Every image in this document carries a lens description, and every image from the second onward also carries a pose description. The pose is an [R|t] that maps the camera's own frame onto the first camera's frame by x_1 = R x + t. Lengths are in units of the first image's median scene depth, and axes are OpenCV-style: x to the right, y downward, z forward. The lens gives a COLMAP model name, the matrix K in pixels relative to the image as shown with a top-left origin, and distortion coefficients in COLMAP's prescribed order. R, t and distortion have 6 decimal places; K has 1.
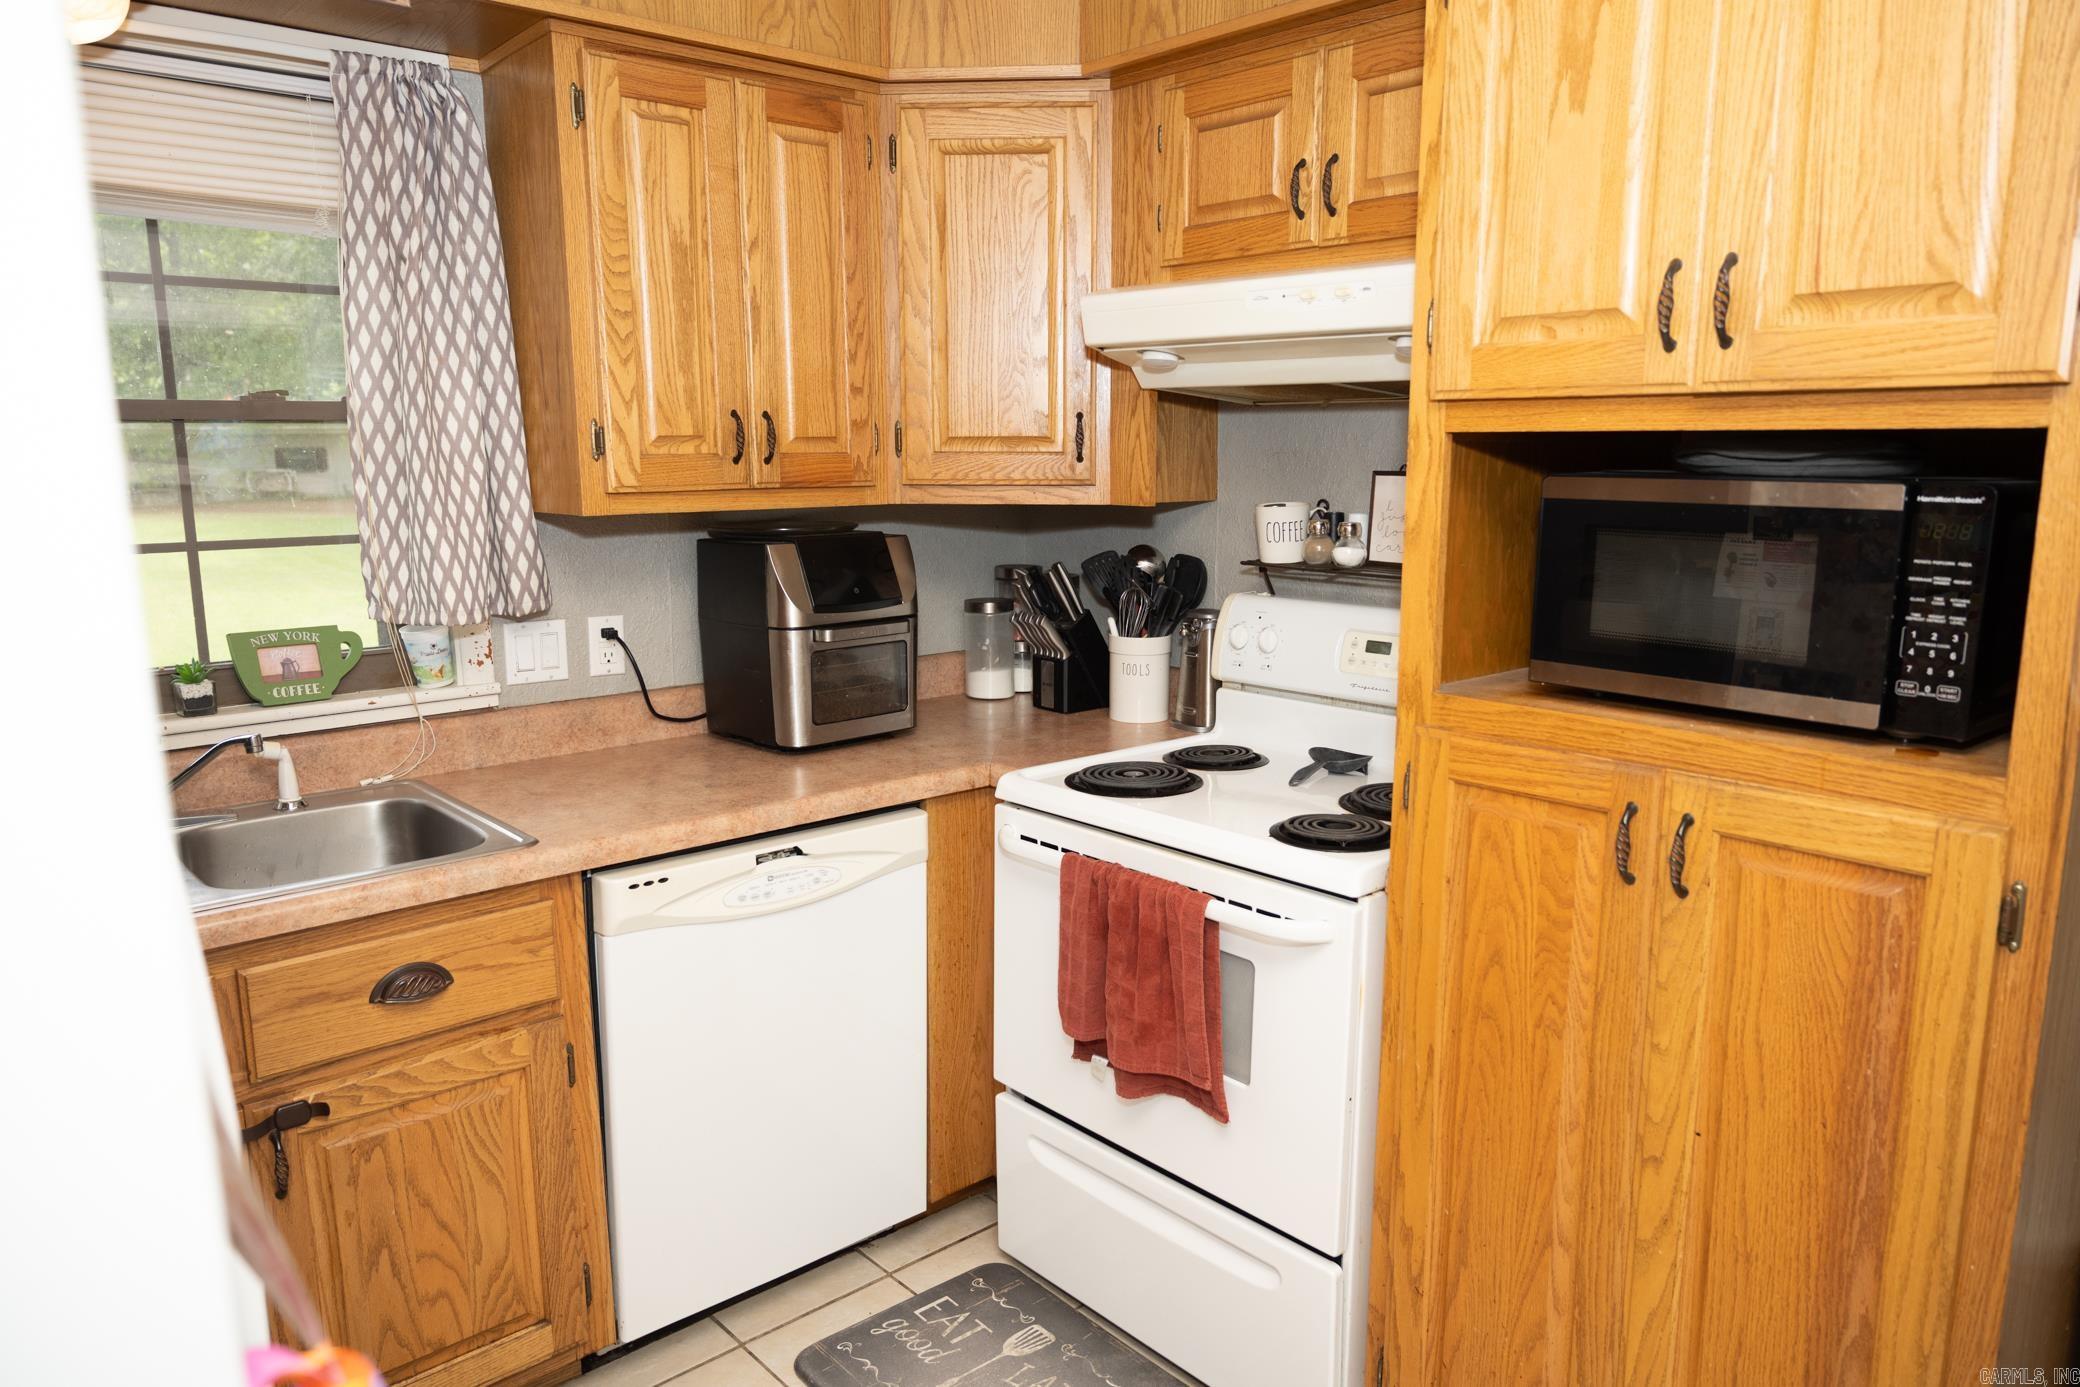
lens RADIAL K [[1383.6, 0, 1039.8], [0, 1383.6, 698.8], [0, 0, 1]] dist [-0.011250, 0.005449]
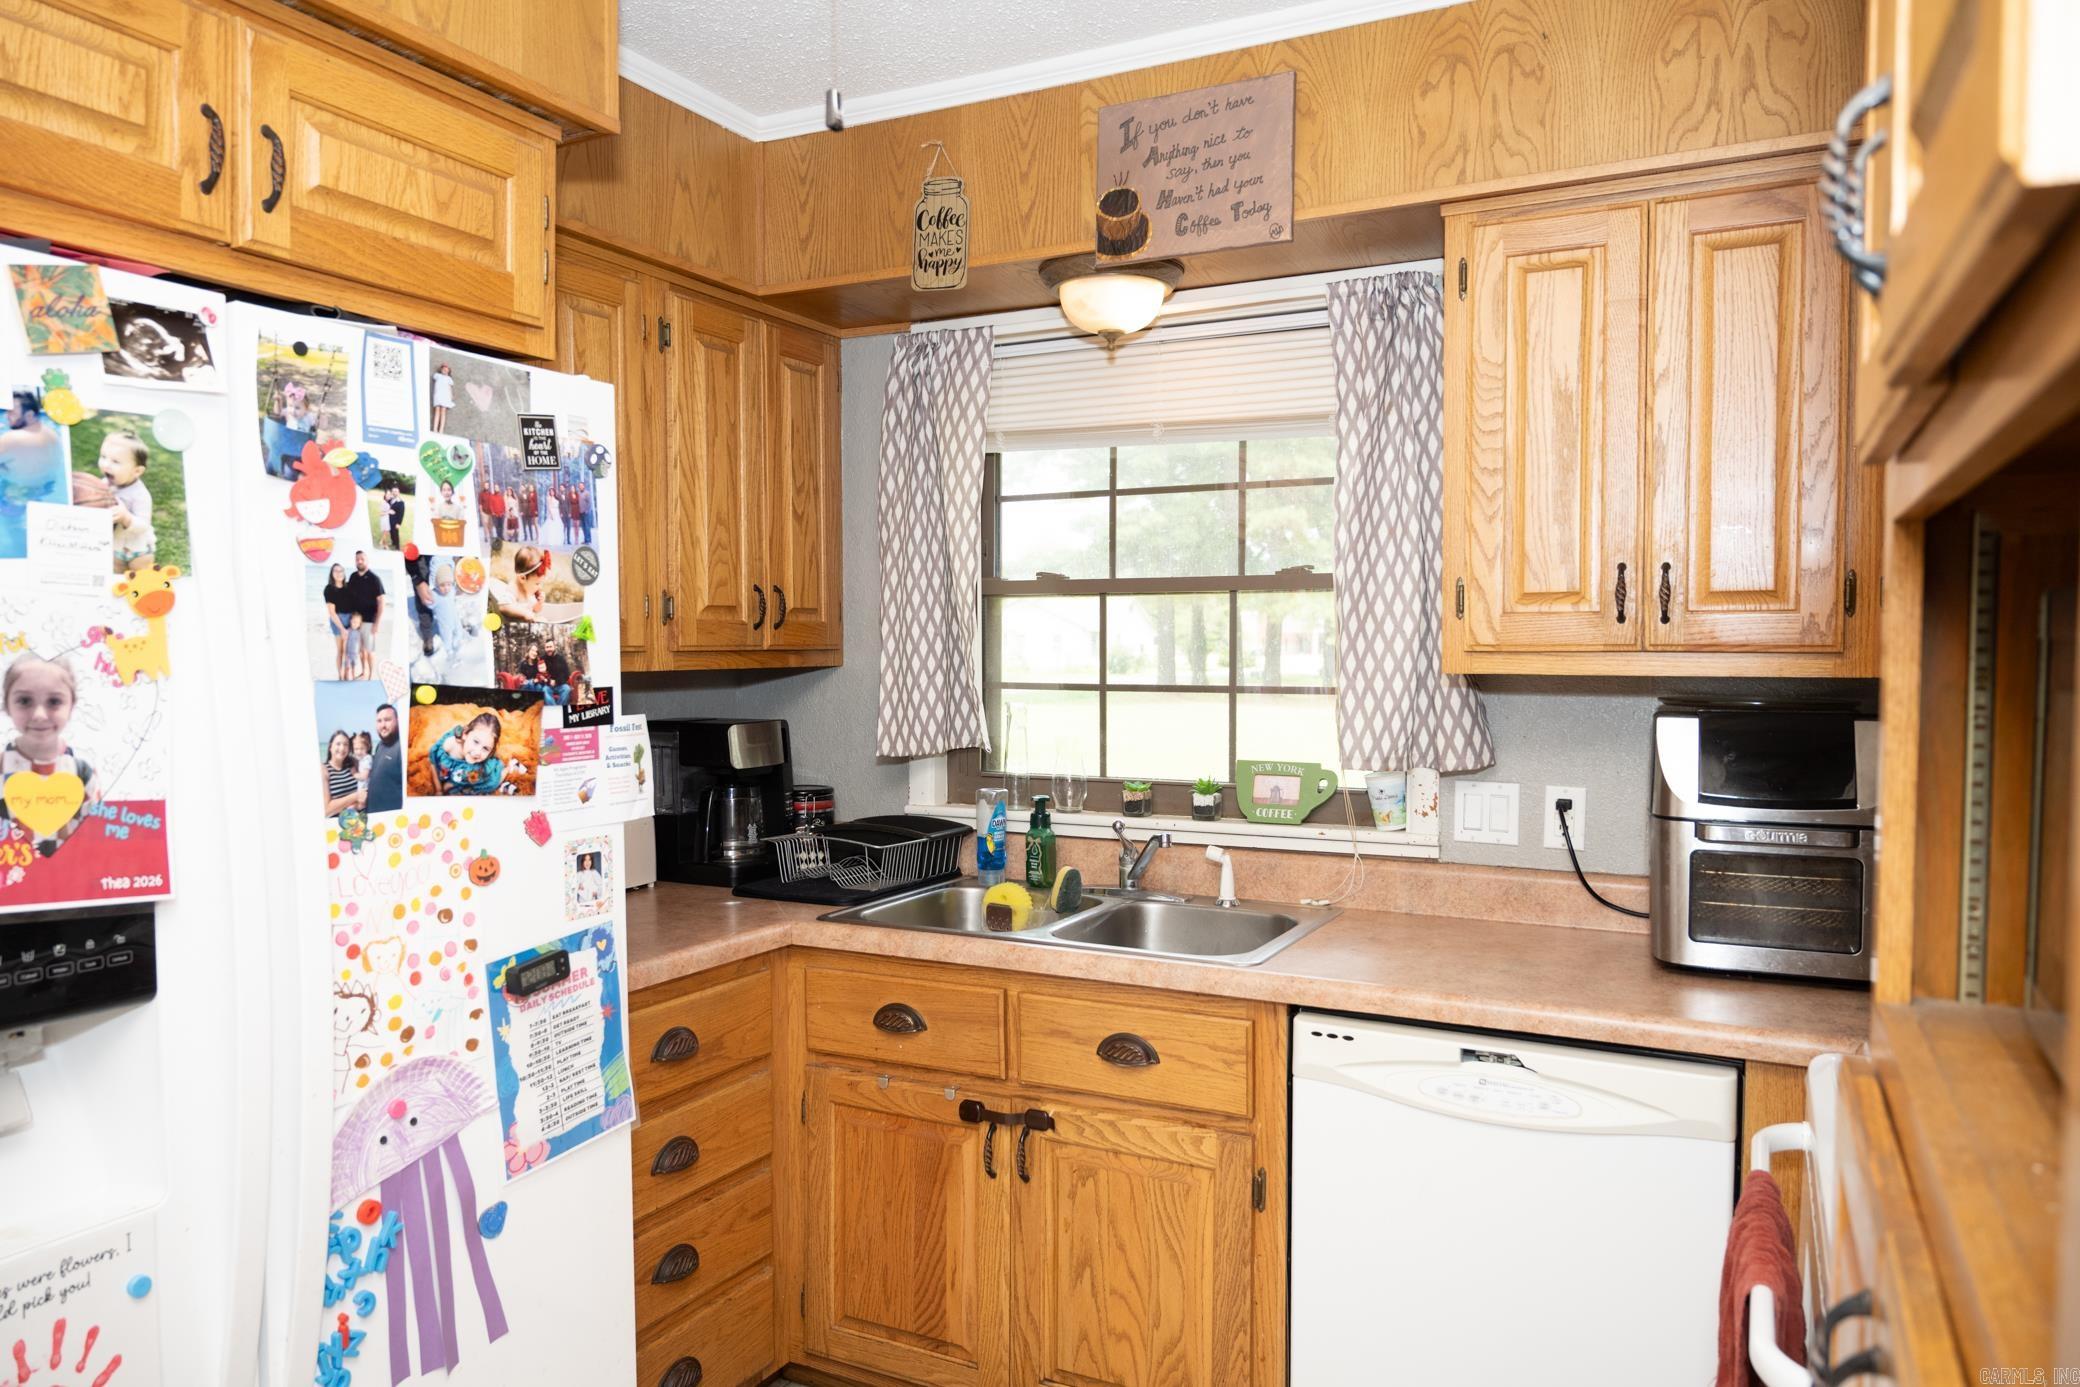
lens RADIAL K [[1383.6, 0, 1041.2], [0, 1383.6, 696.8], [0, 0, 1]] dist [-0.011250, 0.005449]
pose [[0.360901, 0.036682, -0.931882, 0.511104], [-0.171423, 0.984810, -0.027623, -0.038722], [0.916714, 0.169715, 0.361707, 0.381344]]
